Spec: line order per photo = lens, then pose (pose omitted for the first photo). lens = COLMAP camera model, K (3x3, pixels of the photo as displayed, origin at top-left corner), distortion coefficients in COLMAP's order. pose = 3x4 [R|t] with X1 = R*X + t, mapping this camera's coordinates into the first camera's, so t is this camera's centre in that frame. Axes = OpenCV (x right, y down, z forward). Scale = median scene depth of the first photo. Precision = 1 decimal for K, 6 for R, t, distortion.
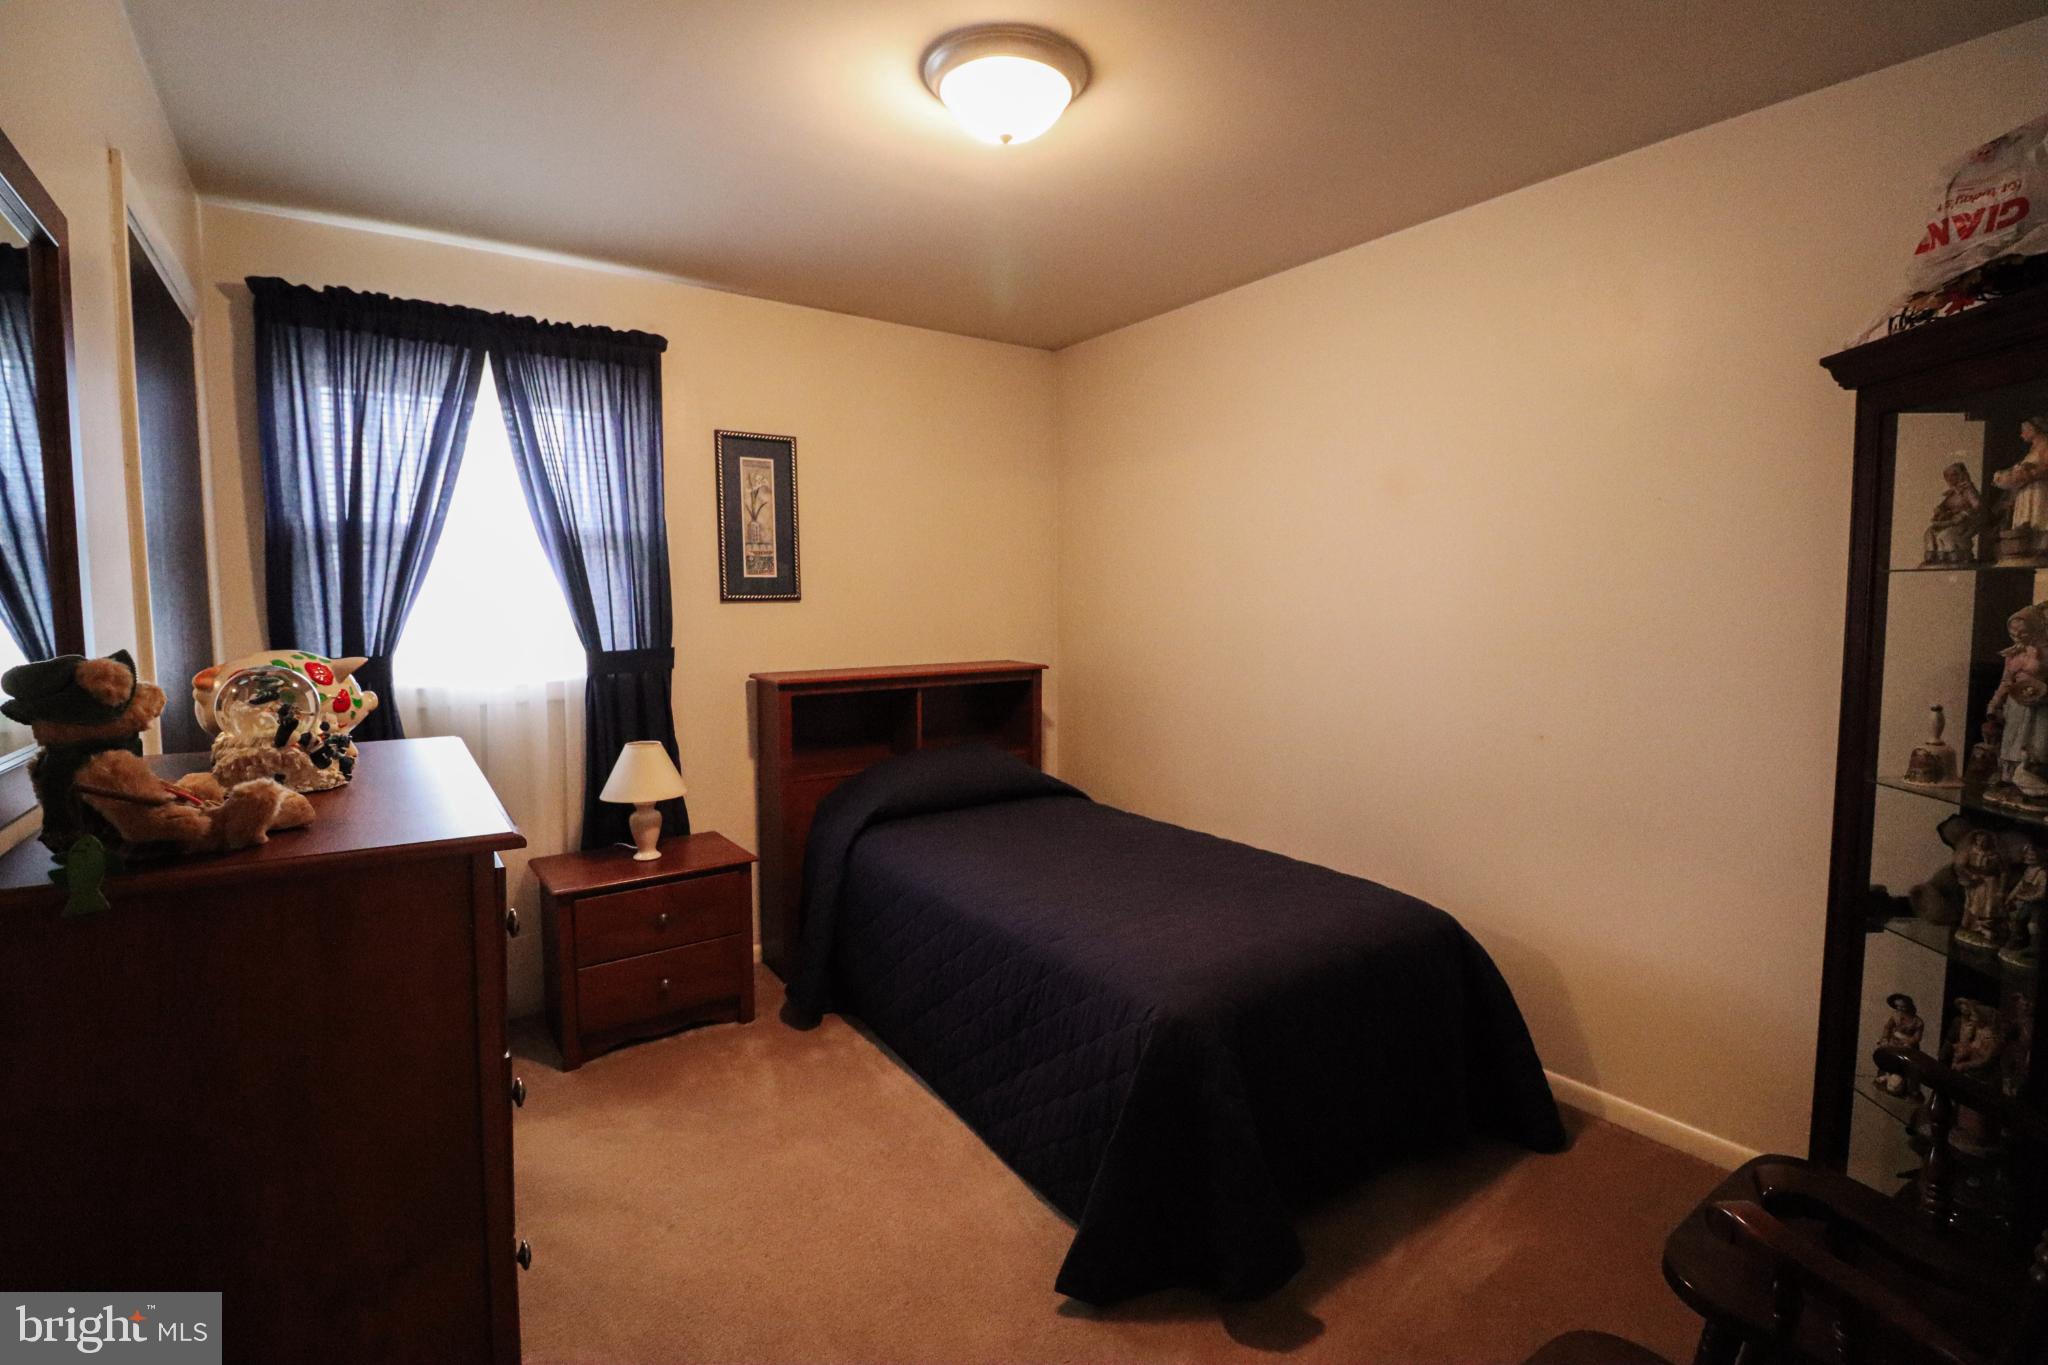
lens RADIAL K [[944.3, 0, 1021.4], [0, 944.3, 672.8], [0, 0, 1]] dist [-0.000946, -0.011262]
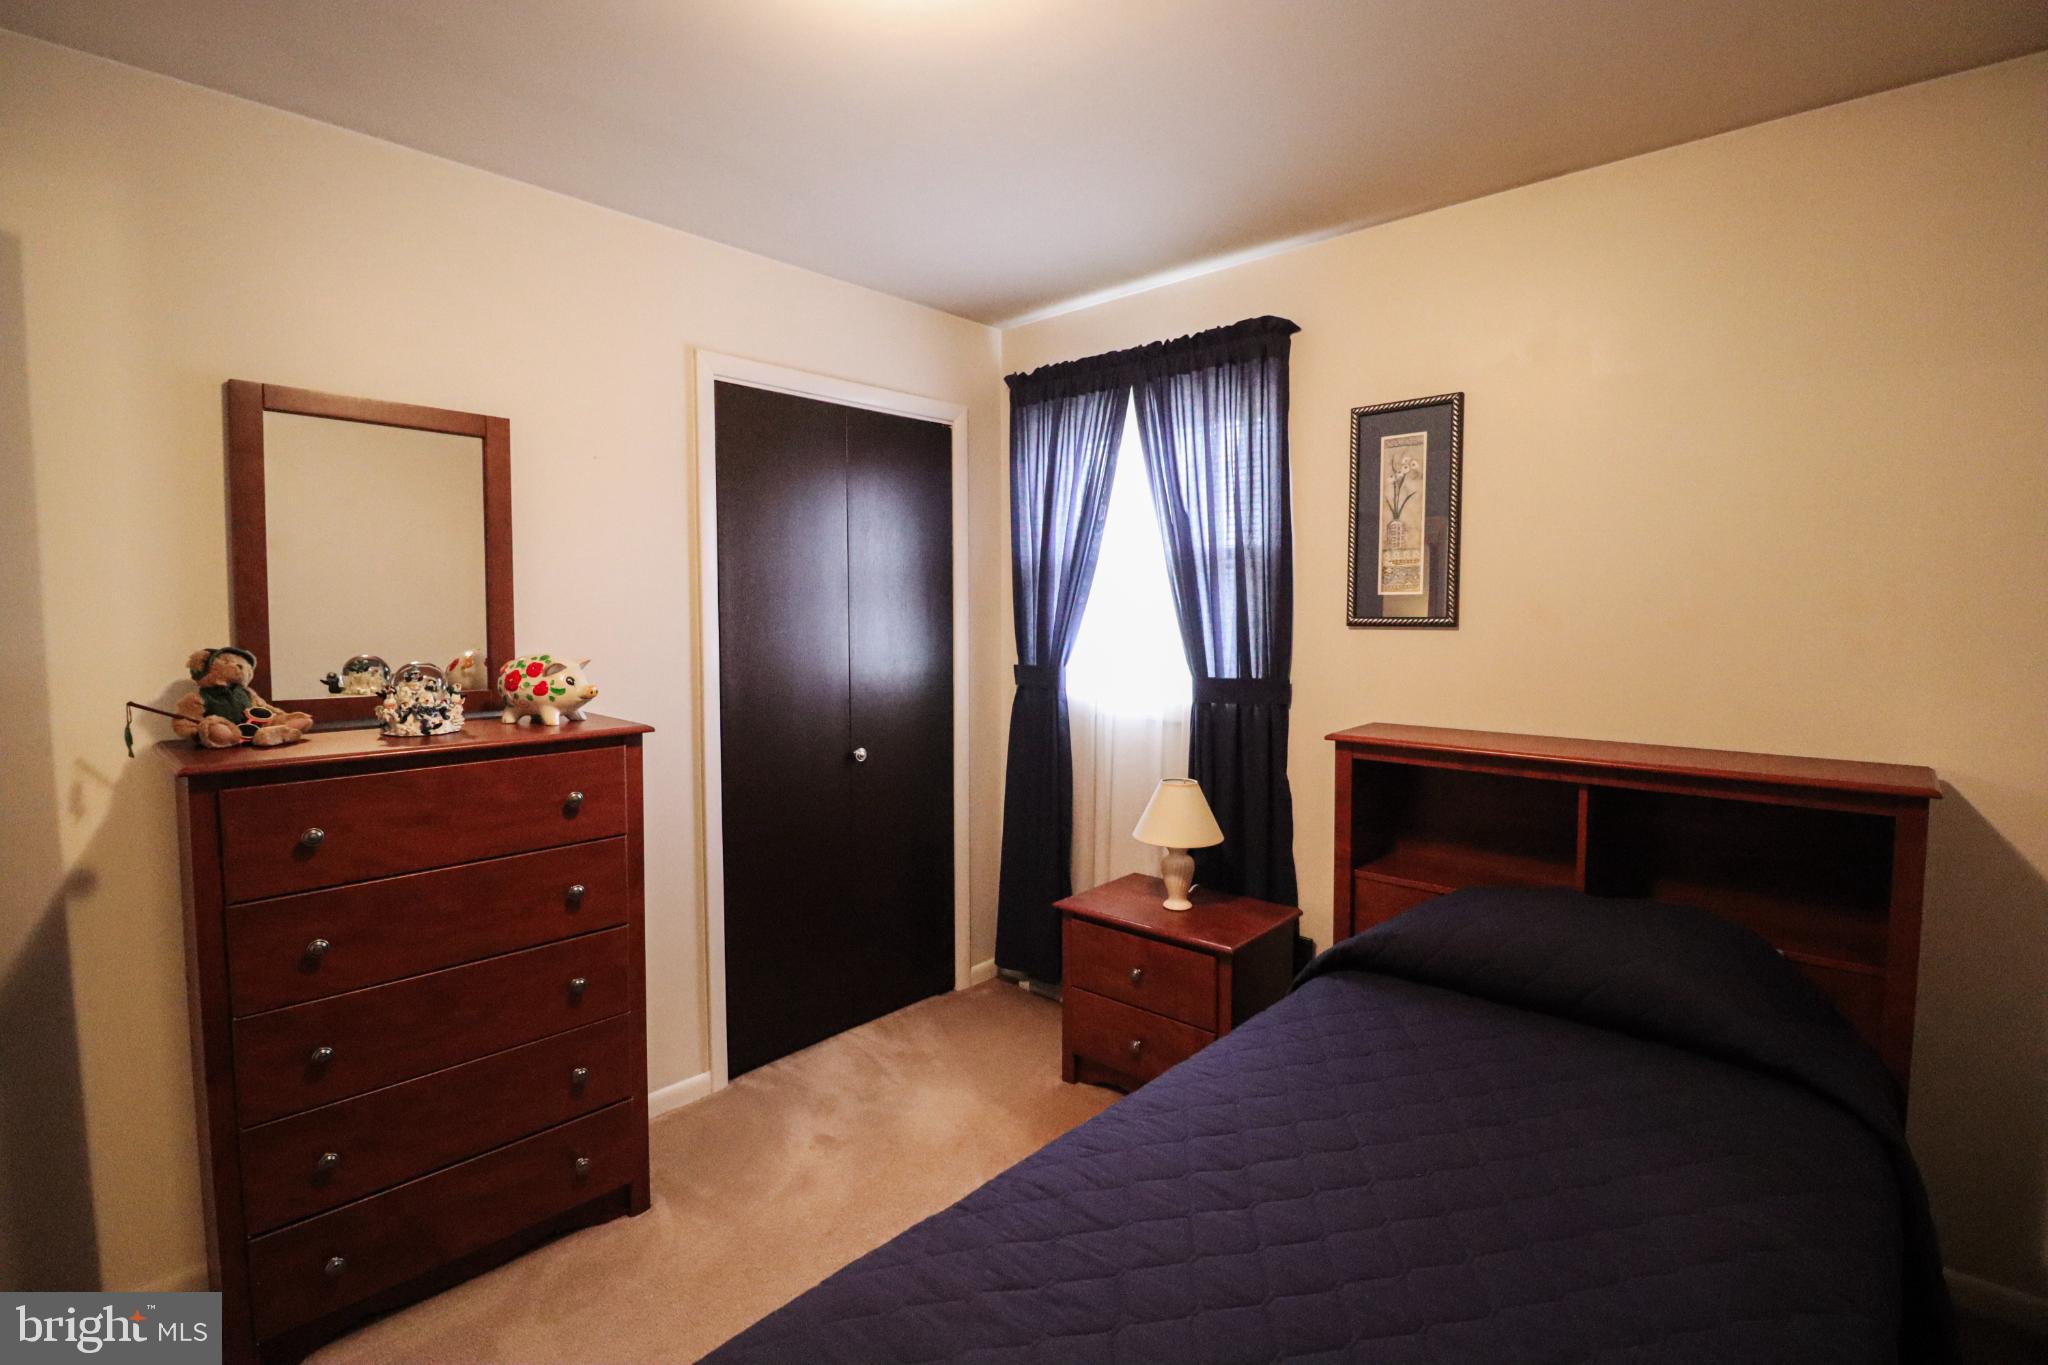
lens RADIAL K [[944.3, 0, 1023.9], [0, 944.3, 679.6], [0, 0, 1]] dist [-0.000946, -0.011262]
pose [[0.207791, 0.082498, -0.974688, 0.402727], [-0.080477, 0.994501, 0.067019, -0.063072], [0.974857, 0.064514, 0.213288, 0.578144]]
